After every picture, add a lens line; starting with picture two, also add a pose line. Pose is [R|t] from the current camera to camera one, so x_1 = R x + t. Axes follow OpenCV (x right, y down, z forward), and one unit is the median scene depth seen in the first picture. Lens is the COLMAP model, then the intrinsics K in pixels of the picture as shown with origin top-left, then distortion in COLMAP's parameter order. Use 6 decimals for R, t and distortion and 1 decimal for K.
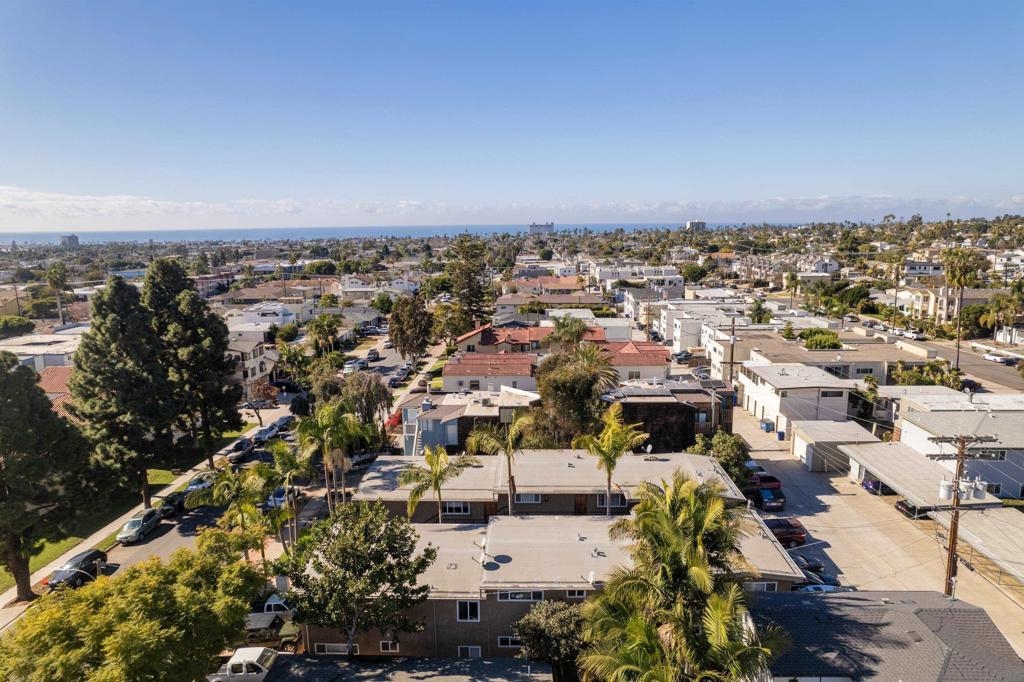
lens RADIAL K [[650.7, 0, 517.1], [0, 650.7, 338.5], [0, 0, 1]] dist [-0.048148, 0.020968]
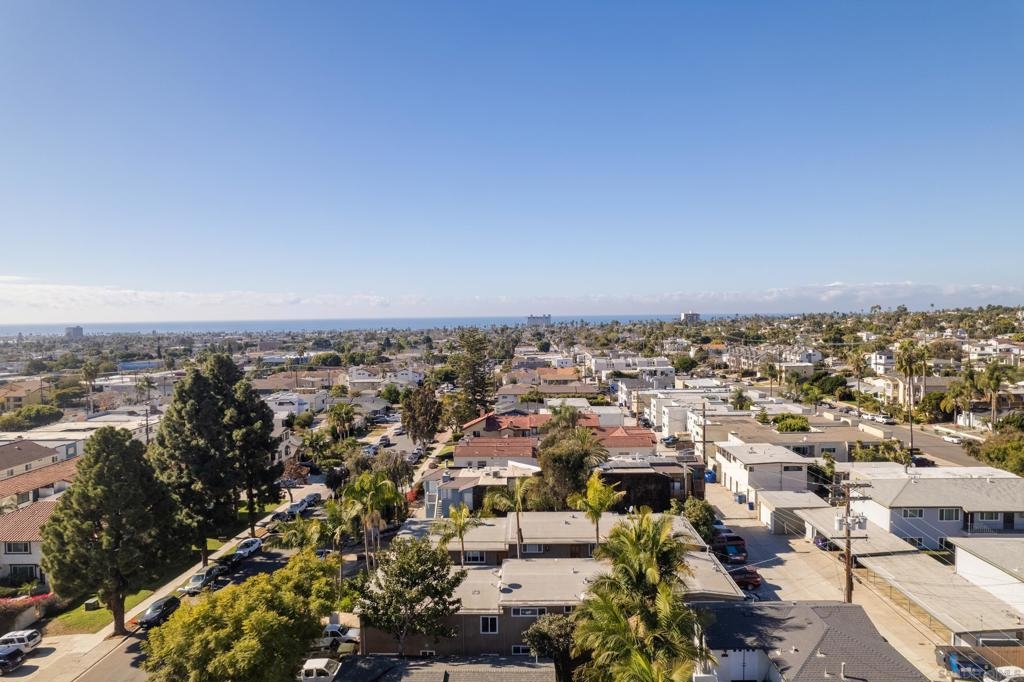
lens RADIAL K [[650.7, 0, 512.5], [0, 650.7, 343.1], [0, 0, 1]] dist [-0.048148, 0.020968]
pose [[0.999989, -0.003207, -0.003521, -0.008667], [0.002714, 0.991254, -0.131942, 0.011616], [0.003914, 0.131930, 0.991251, -0.150432]]
